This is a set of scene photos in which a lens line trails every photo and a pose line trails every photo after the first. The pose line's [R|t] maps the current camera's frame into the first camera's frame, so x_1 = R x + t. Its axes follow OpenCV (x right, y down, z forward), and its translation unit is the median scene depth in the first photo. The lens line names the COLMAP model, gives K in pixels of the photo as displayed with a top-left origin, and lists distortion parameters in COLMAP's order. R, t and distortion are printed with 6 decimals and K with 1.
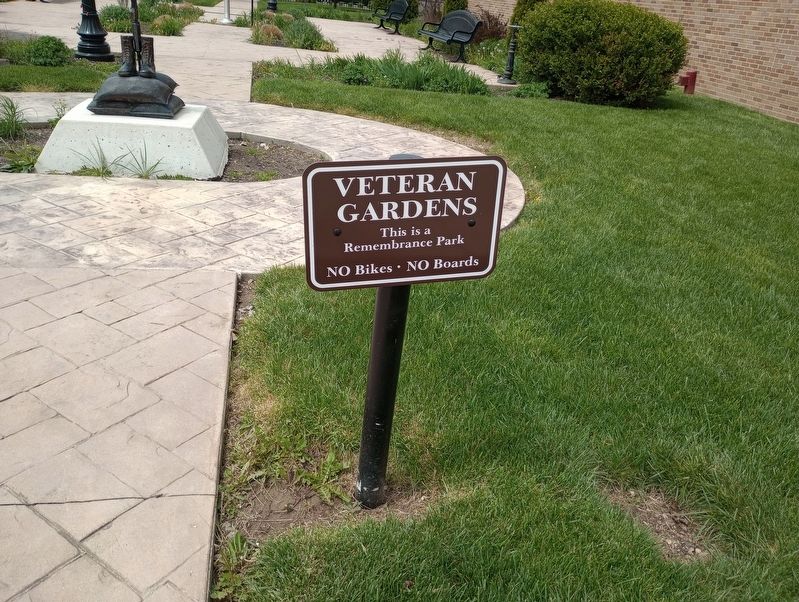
lens RADIAL K [[680.1, 0, 399.5], [0, 680.1, 301.0], [0, 0, 1]] dist [0.078465, -0.125362]
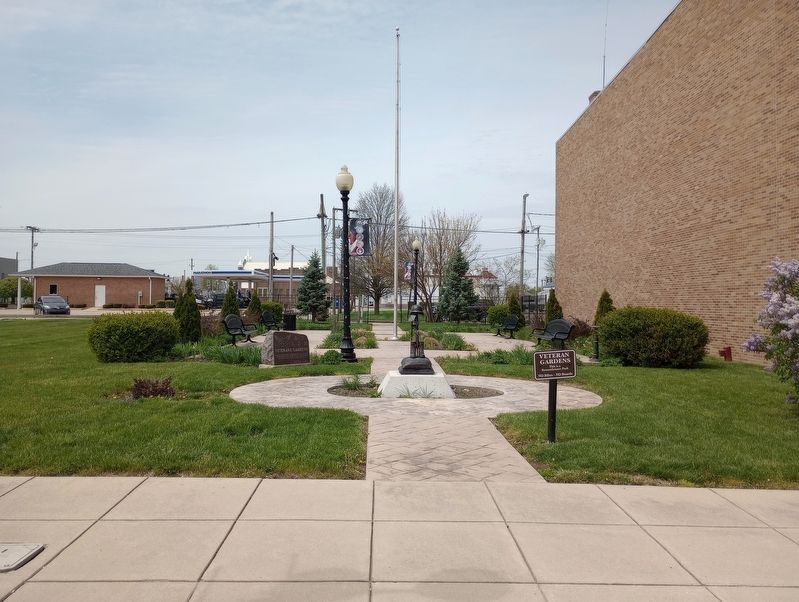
lens RADIAL K [[680.1, 0, 399.5], [0, 680.1, 301.0], [0, 0, 1]] dist [0.078465, -0.125362]
pose [[0.986778, -0.078923, -0.141562, -0.053813], [0.011561, 0.905481, -0.424230, 0.229069], [0.161663, 0.416985, 0.894421, -0.551919]]
